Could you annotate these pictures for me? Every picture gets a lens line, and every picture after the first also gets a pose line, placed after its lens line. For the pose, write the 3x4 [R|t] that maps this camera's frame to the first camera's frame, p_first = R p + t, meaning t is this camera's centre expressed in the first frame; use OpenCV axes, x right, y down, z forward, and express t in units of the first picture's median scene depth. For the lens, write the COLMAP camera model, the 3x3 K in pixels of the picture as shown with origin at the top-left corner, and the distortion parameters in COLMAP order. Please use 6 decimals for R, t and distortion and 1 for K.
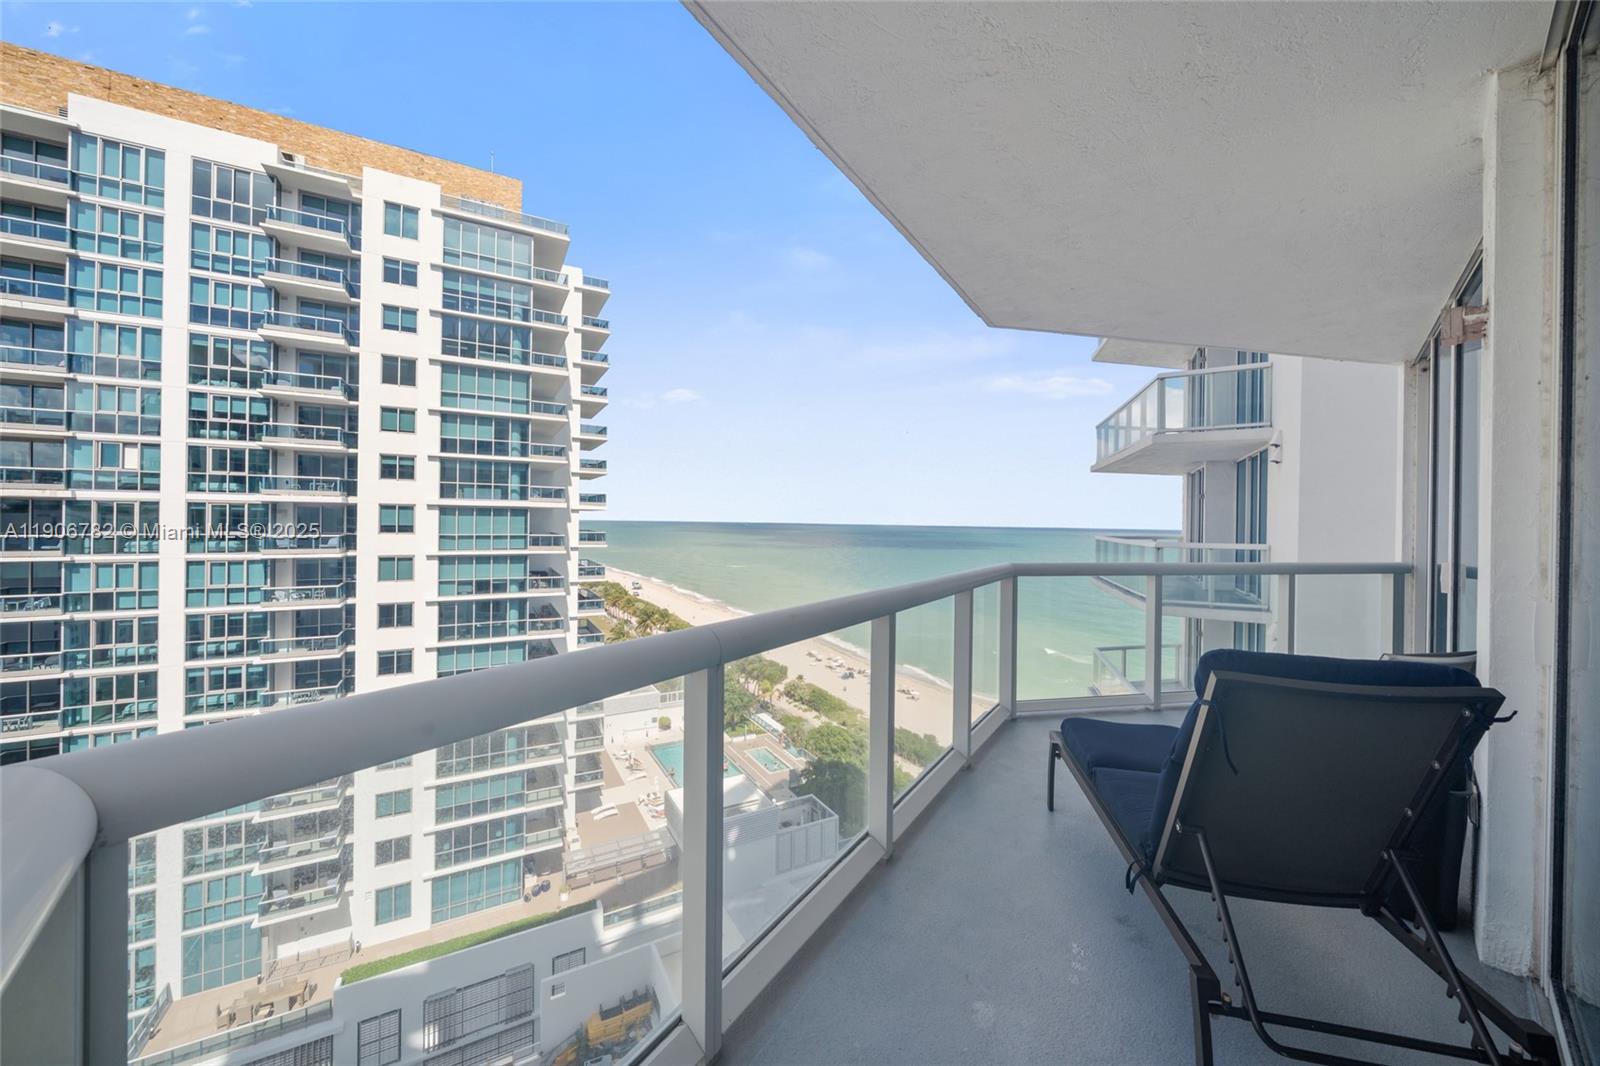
lens RADIAL K [[547.8, 0, 799.0], [0, 547.8, 519.8], [0, 0, 1]] dist [-0.001960, 0.000347]
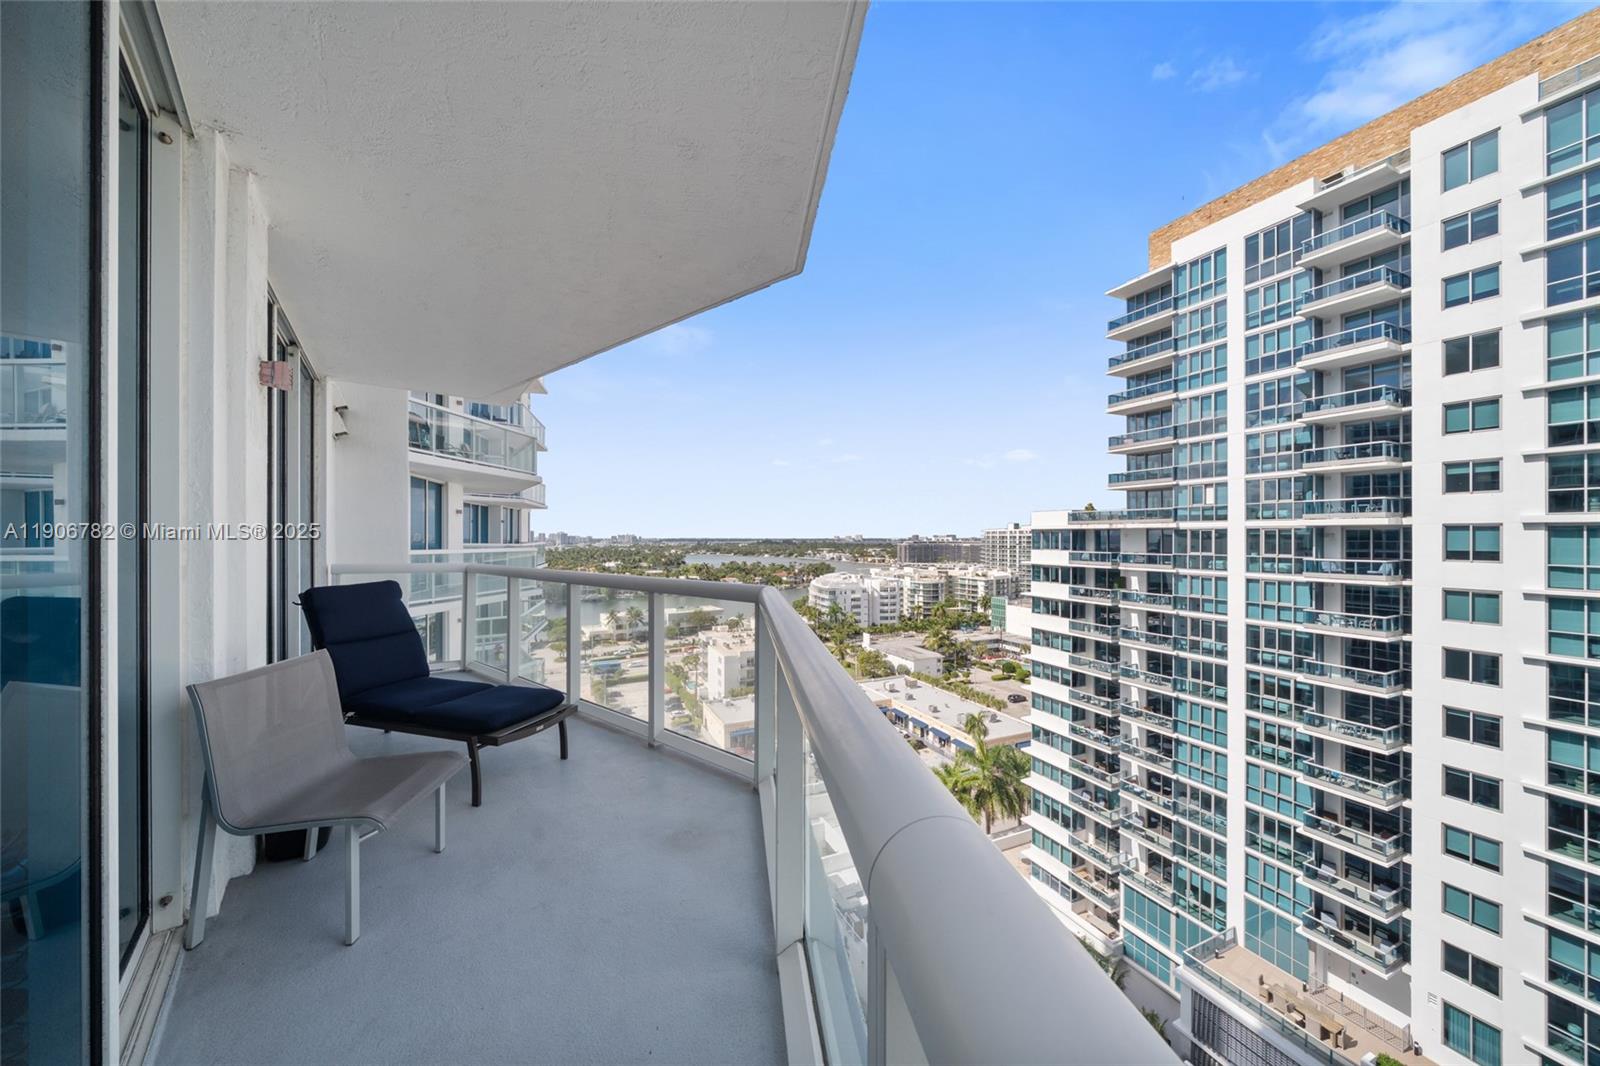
lens RADIAL K [[547.8, 0, 803.5], [0, 547.8, 535.7], [0, 0, 1]] dist [-0.001960, 0.000347]
pose [[-0.060192, -0.014106, -0.998087, 0.110945], [-0.003115, 0.999898, -0.013943, 0.002402], [0.998182, 0.002270, -0.060230, 0.106579]]
